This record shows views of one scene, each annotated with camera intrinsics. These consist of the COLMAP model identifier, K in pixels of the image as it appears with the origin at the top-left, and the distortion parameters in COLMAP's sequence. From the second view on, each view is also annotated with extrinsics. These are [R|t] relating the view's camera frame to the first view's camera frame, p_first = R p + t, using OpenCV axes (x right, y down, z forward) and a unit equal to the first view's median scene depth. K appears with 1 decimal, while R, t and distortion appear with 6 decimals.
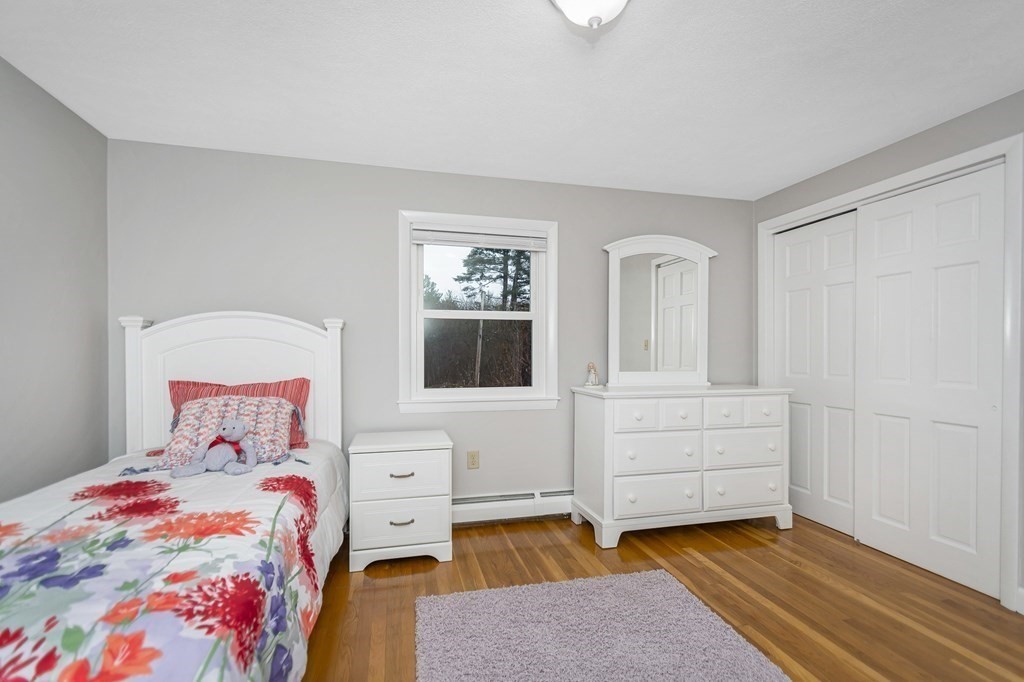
lens RADIAL K [[476.3, 0, 496.9], [0, 476.3, 350.1], [0, 0, 1]] dist [0.000654, -0.000595]
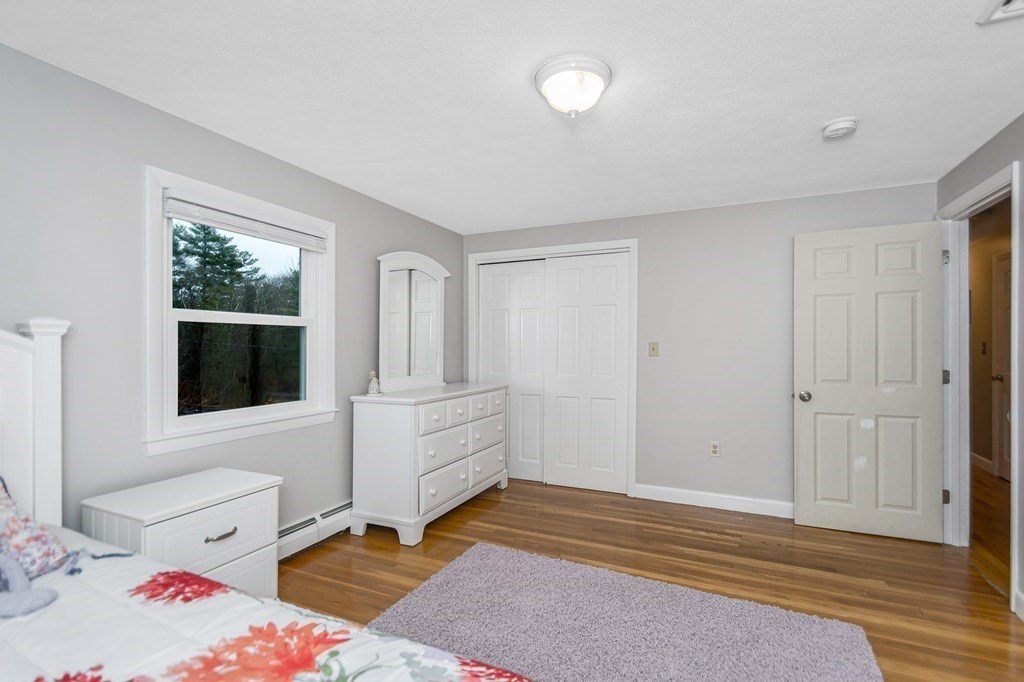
lens RADIAL K [[476.3, 0, 501.0], [0, 476.3, 342.8], [0, 0, 1]] dist [0.000654, -0.000595]
pose [[0.626384, -0.001949, 0.779512, -0.454846], [0.007494, 0.999966, -0.003522, -0.029822], [-0.779479, 0.008048, 0.626377, 0.168893]]
